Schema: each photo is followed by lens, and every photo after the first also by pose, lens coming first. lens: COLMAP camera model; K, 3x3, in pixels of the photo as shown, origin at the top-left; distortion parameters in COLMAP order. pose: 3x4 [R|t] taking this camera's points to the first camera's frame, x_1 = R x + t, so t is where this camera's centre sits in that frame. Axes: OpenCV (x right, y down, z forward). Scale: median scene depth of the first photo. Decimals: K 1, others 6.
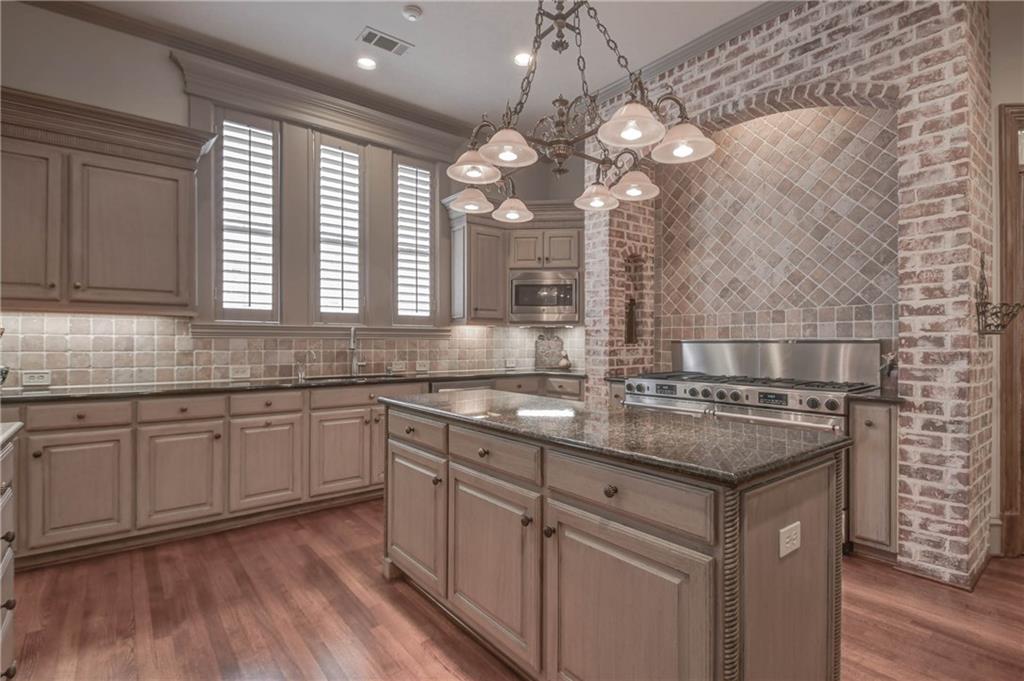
lens RADIAL K [[488.7, 0, 517.4], [0, 488.7, 340.3], [0, 0, 1]] dist [0.000887, -0.000812]
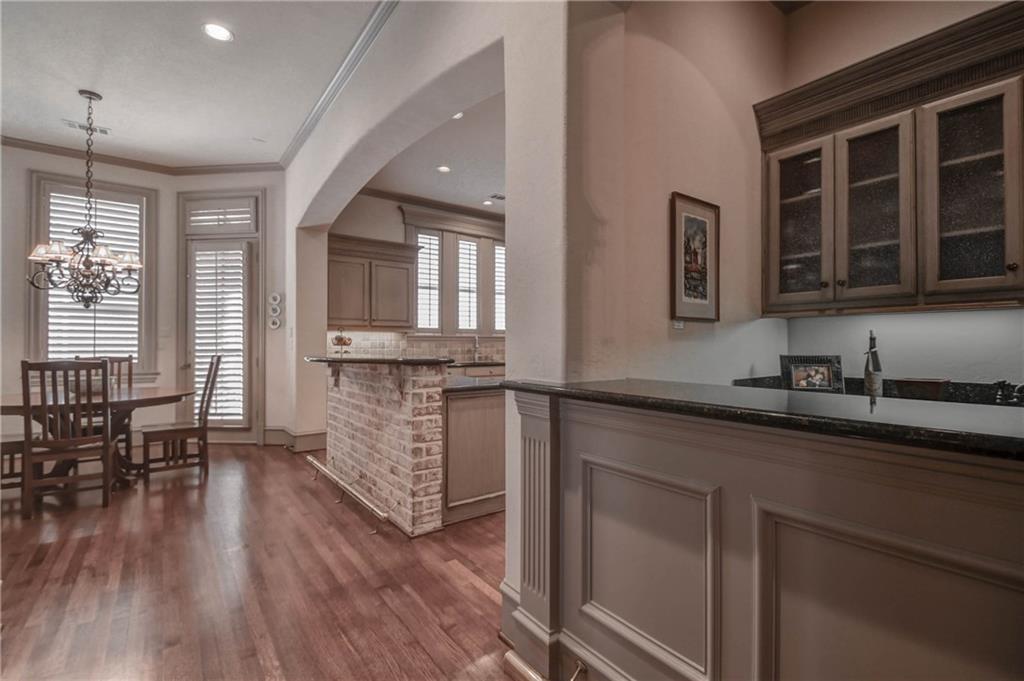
lens RADIAL K [[457.6, 0, 527.2], [0, 457.6, 341.2], [0, 0, 1]] dist [-0.001099, -0.009030]
pose [[0.999935, -0.001647, -0.011275, -0.124537], [0.001621, 0.999996, -0.002380, -0.003592], [0.011279, 0.002362, 0.999934, -0.819551]]
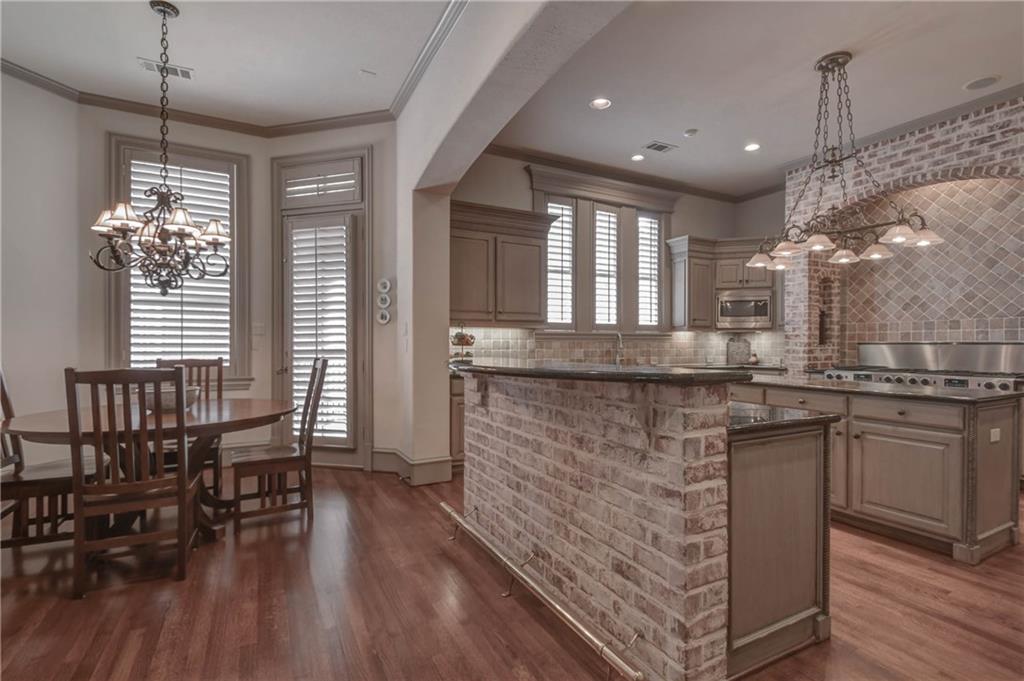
lens RADIAL K [[479.6, 0, 515.9], [0, 479.6, 345.3], [0, 0, 1]] dist [0.002687, -0.009170]
pose [[0.981408, -0.000108, -0.191932, -0.381685], [0.001667, 0.999967, 0.007962, -0.004076], [0.191925, -0.008134, 0.981376, -0.500267]]
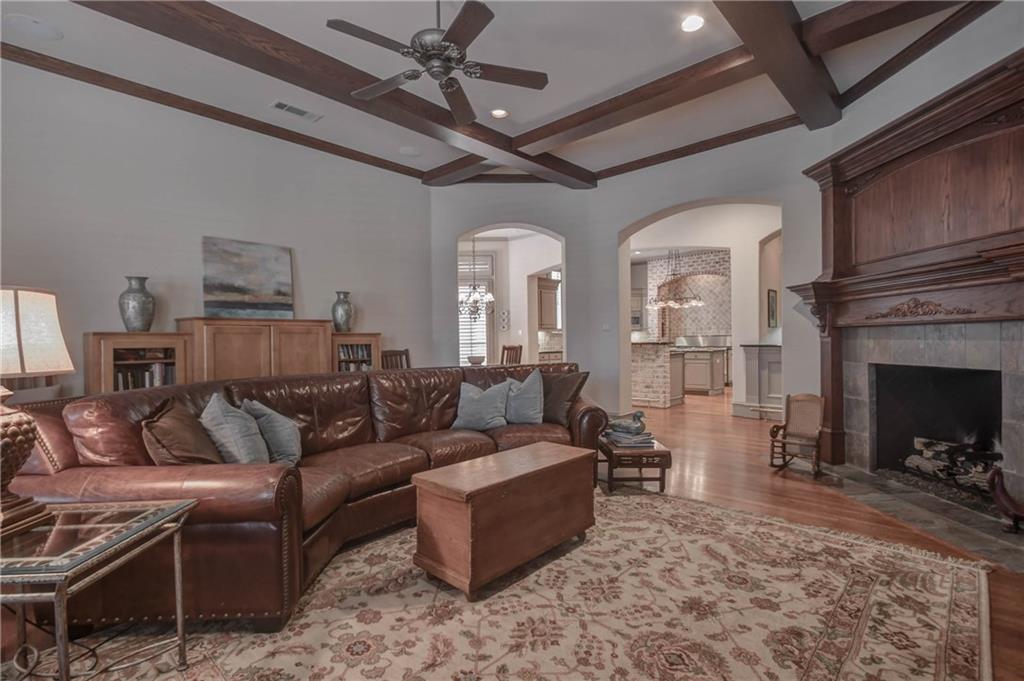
lens RADIAL K [[479.6, 0, 515.9], [0, 479.6, 345.3], [0, 0, 1]] dist [0.002687, -0.009170]
pose [[0.988027, -0.018180, 0.153205, -1.273101], [0.015859, 0.999740, 0.016358, -0.007162], [-0.153463, -0.013733, 0.988059, -2.034494]]
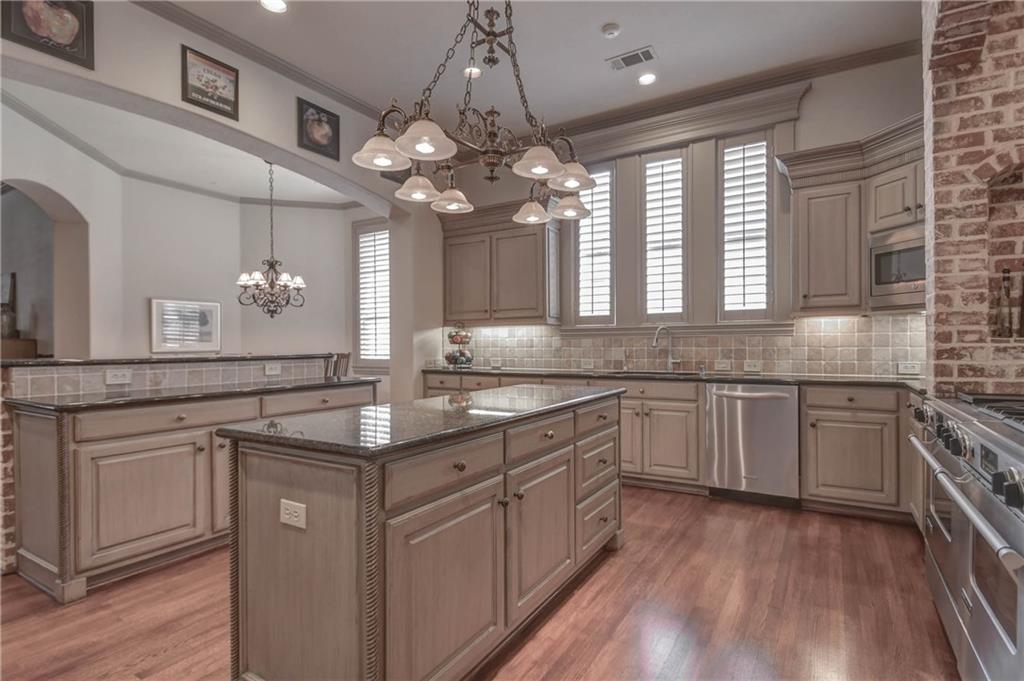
lens RADIAL K [[506.5, 0, 547.3], [0, 506.5, 343.5], [0, 0, 1]] dist [-0.001519, -0.000913]
pose [[0.371386, -0.005307, -0.928463, 0.620082], [0.014360, 0.999897, 0.000028, 0.007562], [0.928367, -0.013343, 0.371424, 0.374514]]
